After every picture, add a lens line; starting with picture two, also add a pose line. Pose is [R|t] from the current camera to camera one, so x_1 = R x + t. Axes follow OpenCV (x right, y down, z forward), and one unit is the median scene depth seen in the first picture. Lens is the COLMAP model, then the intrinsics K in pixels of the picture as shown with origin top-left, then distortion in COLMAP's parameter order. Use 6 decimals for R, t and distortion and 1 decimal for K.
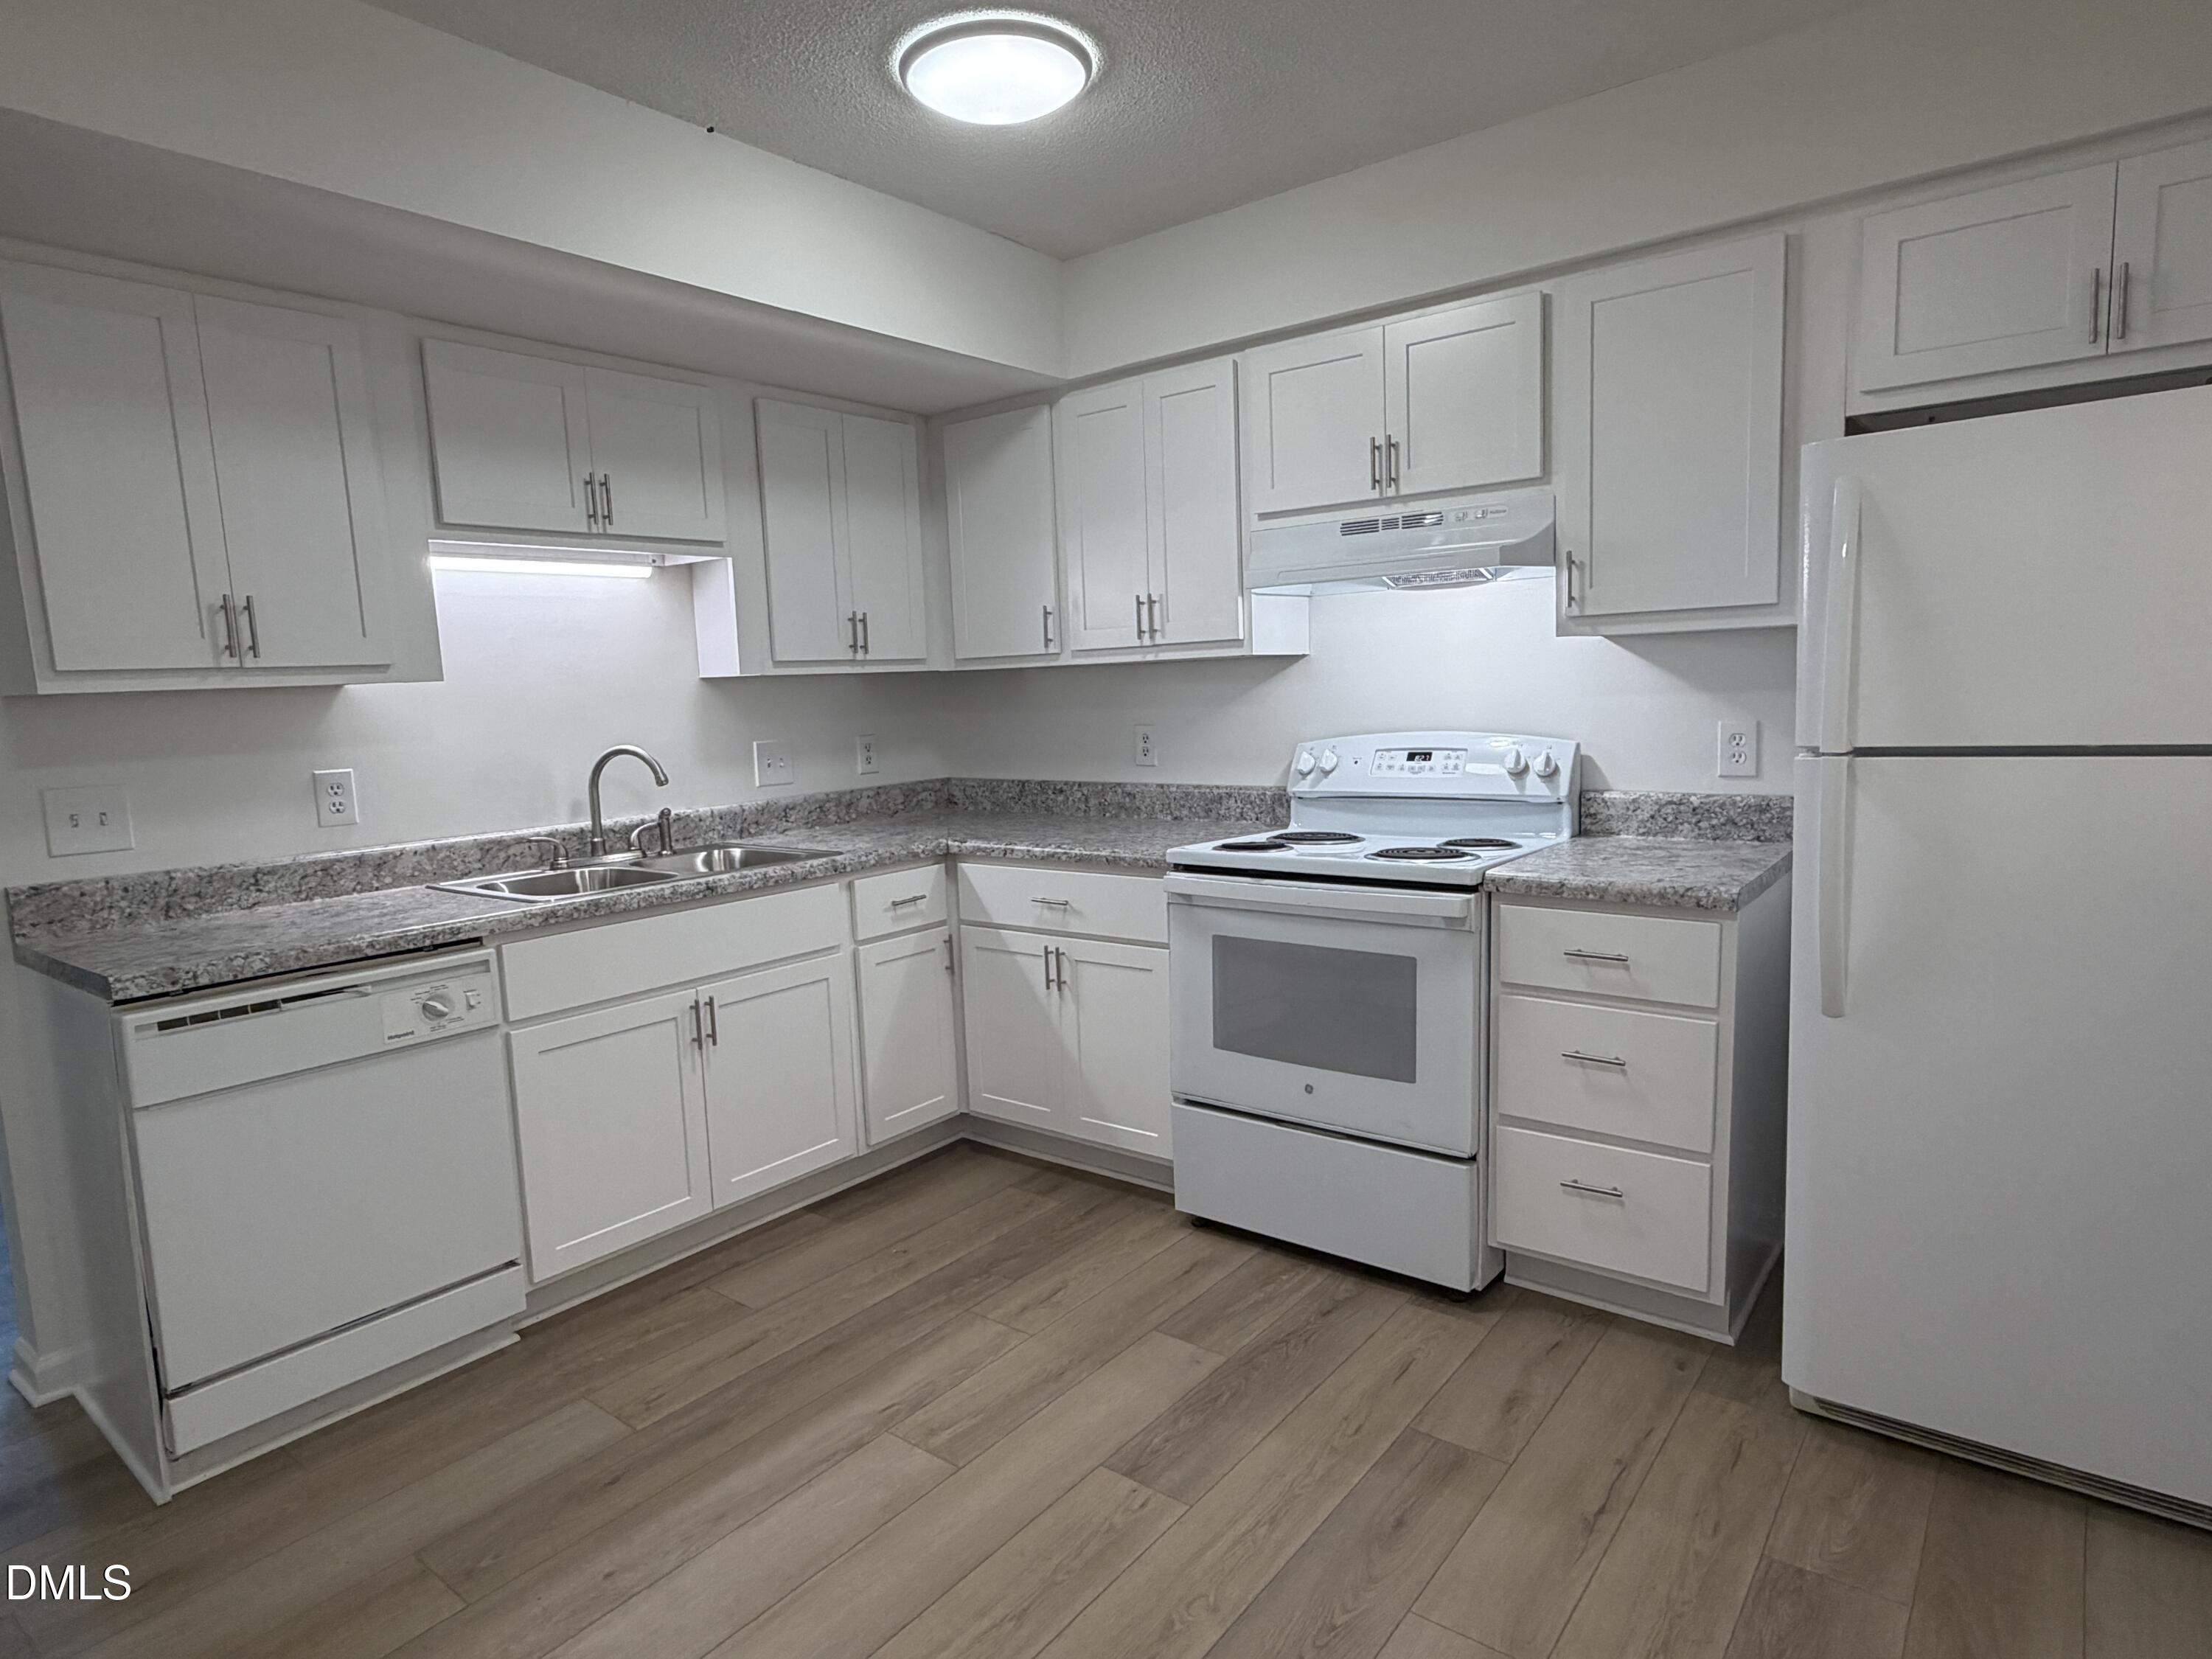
lens RADIAL K [[1249.1, 0, 1099.0], [0, 1249.1, 830.4], [0, 0, 1]] dist [0.002086, 0.001205]
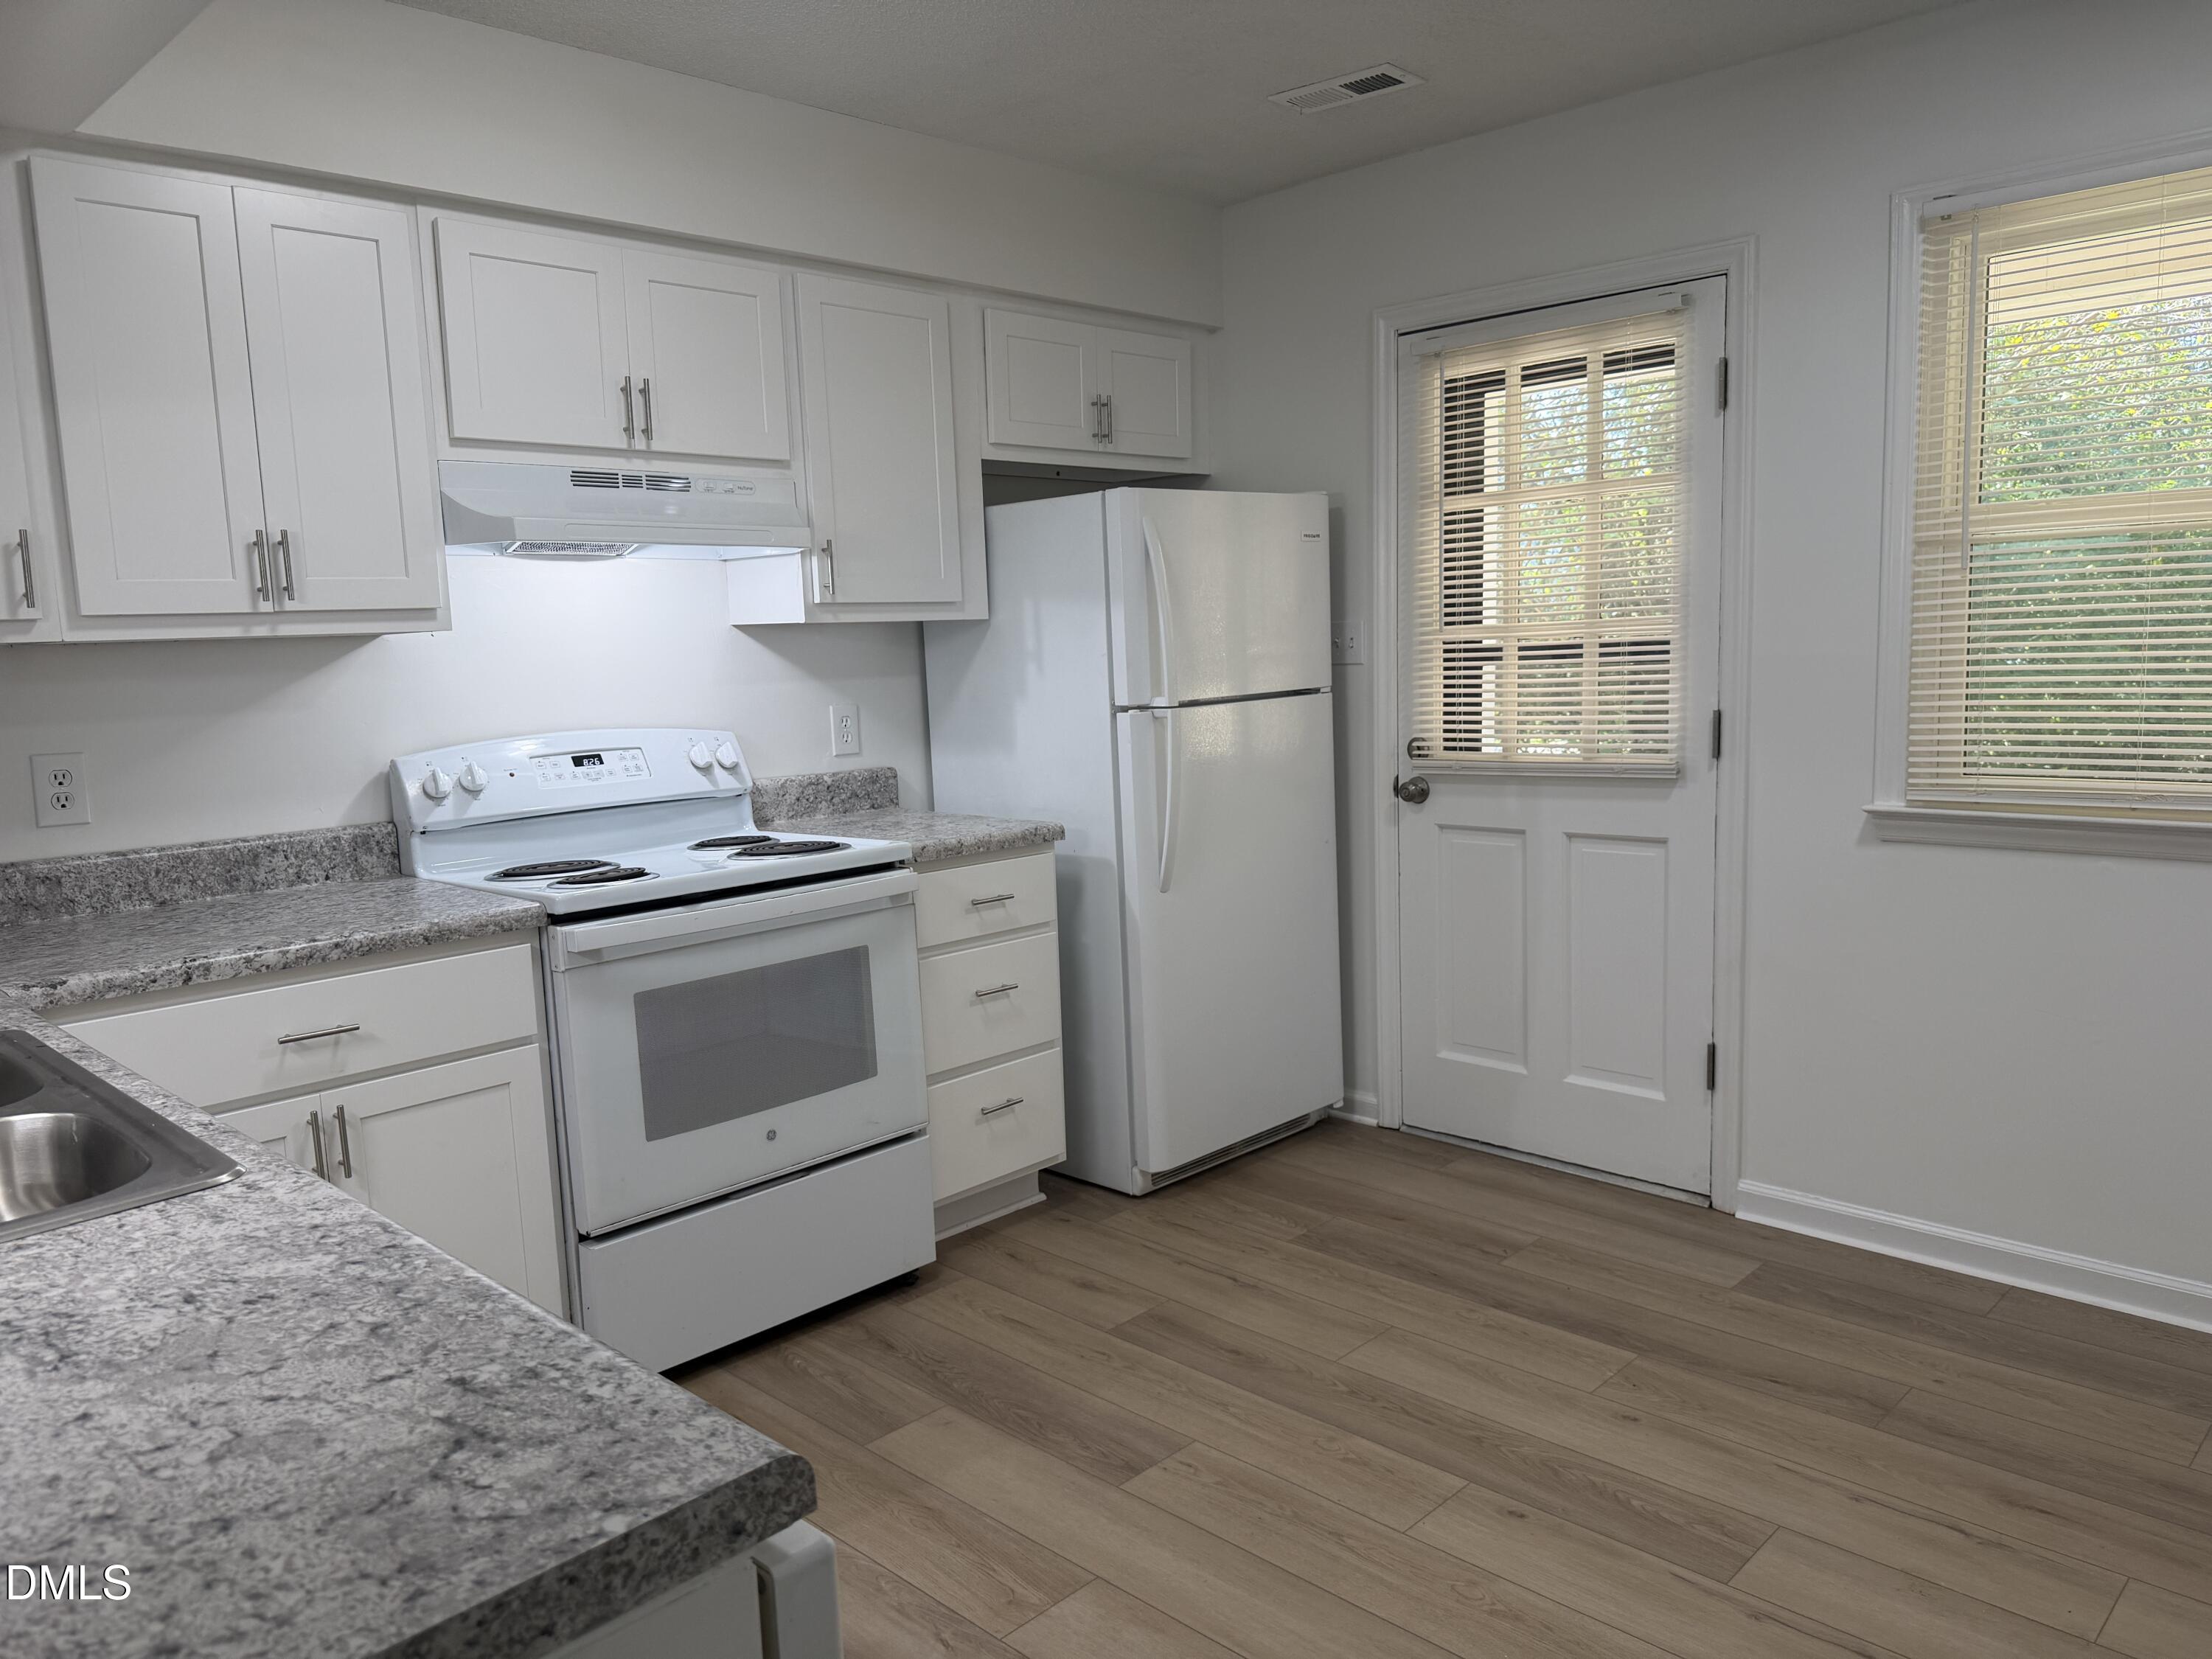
lens RADIAL K [[1562.2, 0, 1102.3], [0, 1562.2, 835.6], [0, 0, 1]] dist [0.104224, -0.146144]
pose [[0.105360, -0.091512, 0.990215, -0.809381], [0.148663, 0.986016, 0.075306, -0.040642], [-0.983259, 0.139274, 0.117491, 0.585783]]
